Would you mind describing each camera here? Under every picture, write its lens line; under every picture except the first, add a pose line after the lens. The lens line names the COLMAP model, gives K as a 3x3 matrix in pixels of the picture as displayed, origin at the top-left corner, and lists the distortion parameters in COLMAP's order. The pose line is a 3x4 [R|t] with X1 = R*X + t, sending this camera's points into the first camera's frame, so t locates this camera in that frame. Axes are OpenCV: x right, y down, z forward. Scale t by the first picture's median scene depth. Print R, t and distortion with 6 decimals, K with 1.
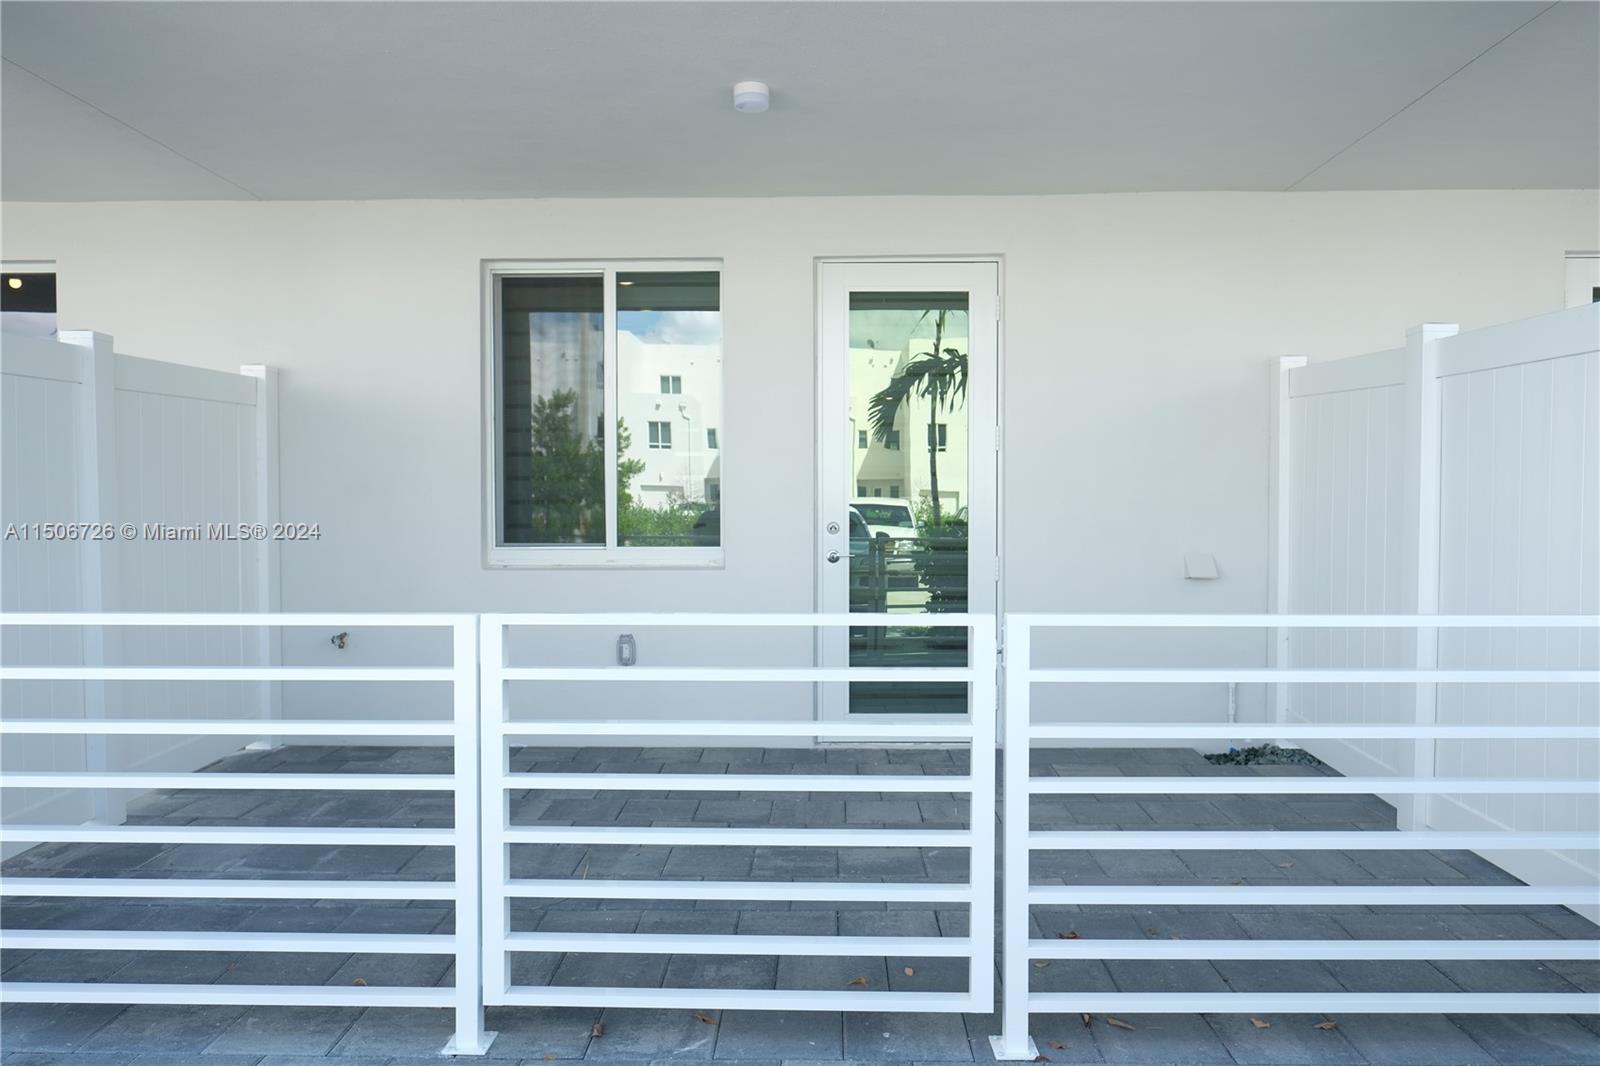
lens RADIAL K [[1132.6, 0, 801.9], [0, 1132.6, 532.3], [0, 0, 1]] dist [-0.018592, 0.012199]
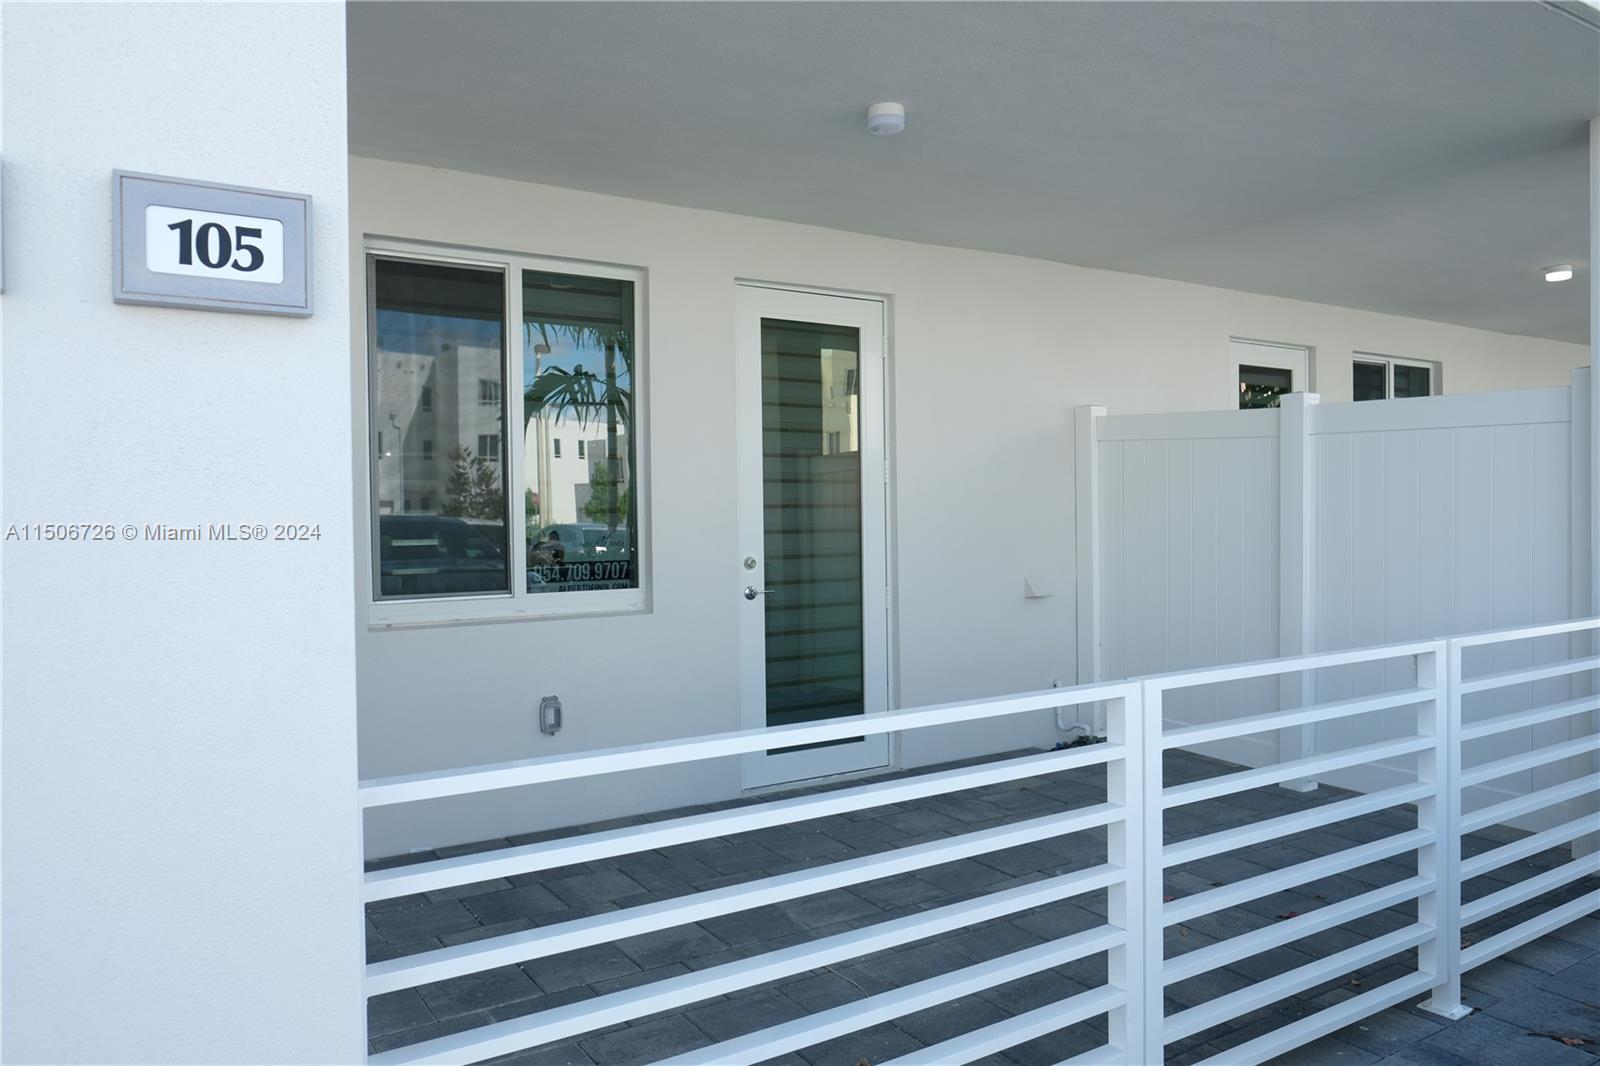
lens RADIAL K [[1132.6, 0, 800.5], [0, 1132.6, 528.1], [0, 0, 1]] dist [-0.018592, 0.012199]
pose [[0.823179, -0.015248, 0.567577, -0.483413], [0.026085, 0.999599, -0.010977, -0.022004], [-0.567182, 0.023841, 0.823247, 0.192717]]
